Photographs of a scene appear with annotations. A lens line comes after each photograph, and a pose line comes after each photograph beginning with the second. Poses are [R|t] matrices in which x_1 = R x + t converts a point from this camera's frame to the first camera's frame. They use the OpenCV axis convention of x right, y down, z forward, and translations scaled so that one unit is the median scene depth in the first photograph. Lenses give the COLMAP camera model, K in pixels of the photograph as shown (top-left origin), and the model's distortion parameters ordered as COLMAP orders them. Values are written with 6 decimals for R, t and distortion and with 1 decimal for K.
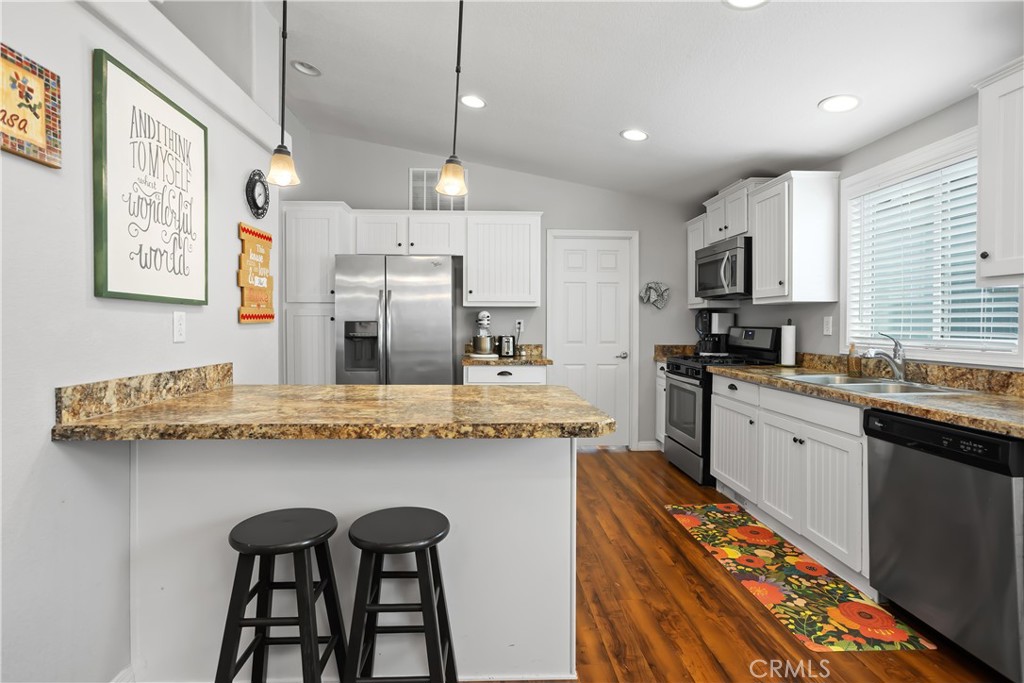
lens RADIAL K [[506.4, 0, 502.9], [0, 506.4, 330.3], [0, 0, 1]] dist [-0.036471, 0.021727]
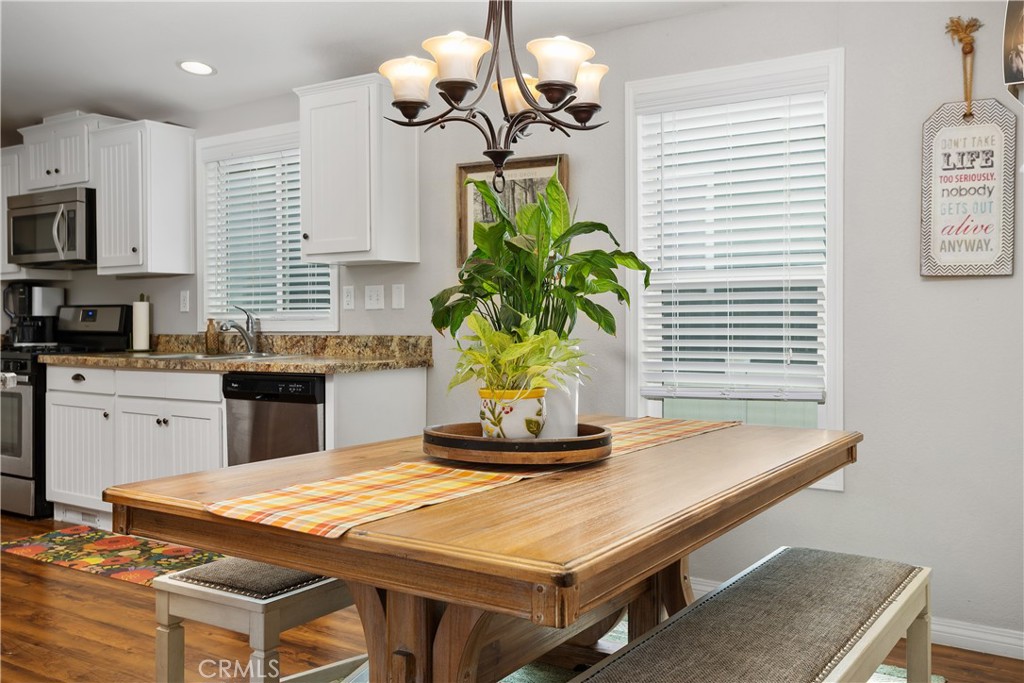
lens RADIAL K [[930.7, 0, 500.9], [0, 930.7, 317.2], [0, 0, 1]] dist [0.028025, 0.000000]
pose [[0.604187, -0.005321, 0.796825, -0.374853], [0.018552, 0.999801, -0.007391, 0.048214], [-0.796626, 0.019248, 0.604165, -0.503463]]
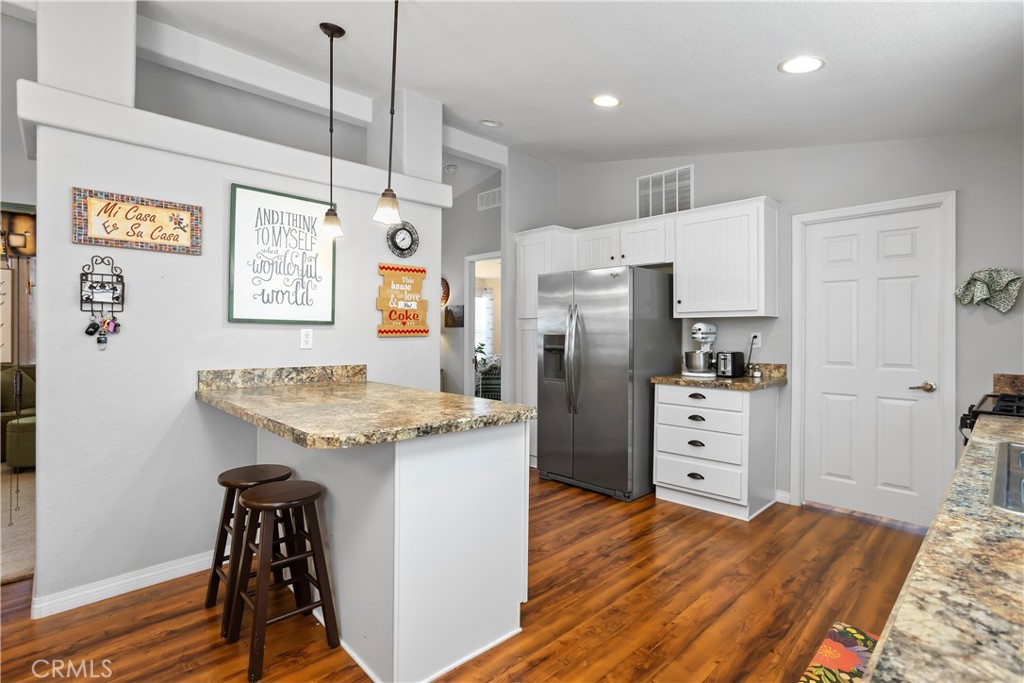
lens RADIAL K [[493.5, 0, 508.8], [0, 493.5, 333.7], [0, 0, 1]] dist [-0.044405, 0.025353]
pose [[0.655574, -0.000560, -0.755131, 0.605843], [-0.012189, 0.999862, -0.011323, -0.008819], [0.755033, 0.016628, 0.655476, 0.321763]]
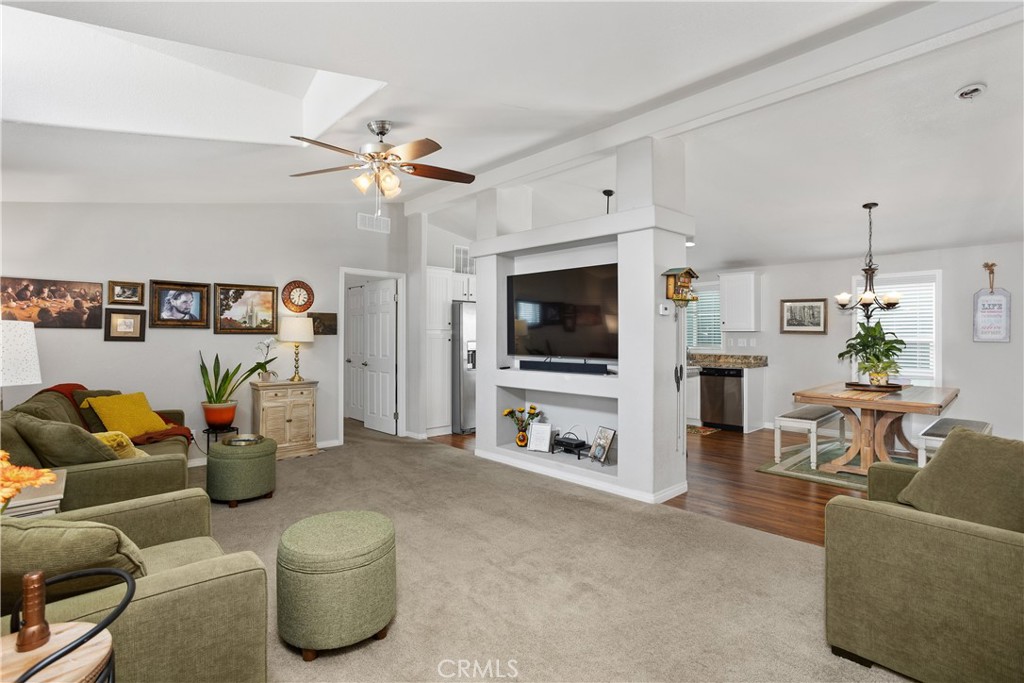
lens RADIAL K [[493.5, 0, 502.4], [0, 493.5, 332.6], [0, 0, 1]] dist [-0.044405, 0.025353]
pose [[0.774206, 0.001831, 0.632930, -1.776974], [0.010852, 0.999810, -0.016167, -0.025717], [-0.632840, 0.019385, 0.774040, -0.524551]]
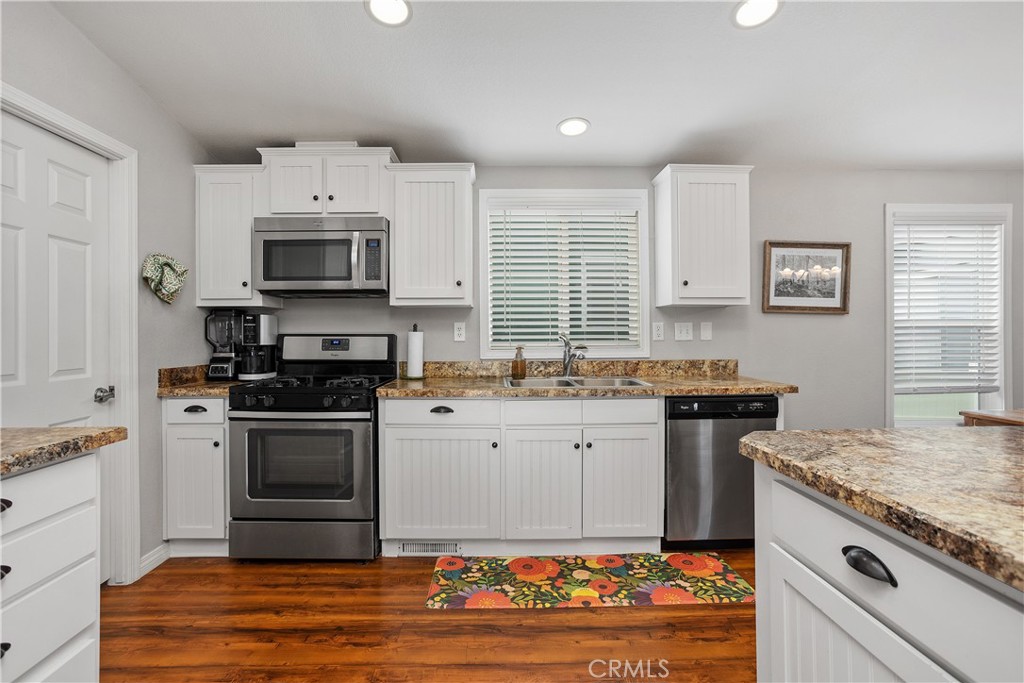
lens RADIAL K [[493.5, 0, 509.9], [0, 493.5, 331.0], [0, 0, 1]] dist [-0.044405, 0.025353]
pose [[0.022851, 0.000920, 0.999738, -0.365743], [0.017195, 0.999851, -0.001313, -0.008823], [-0.999591, 0.017221, 0.022832, 1.031157]]
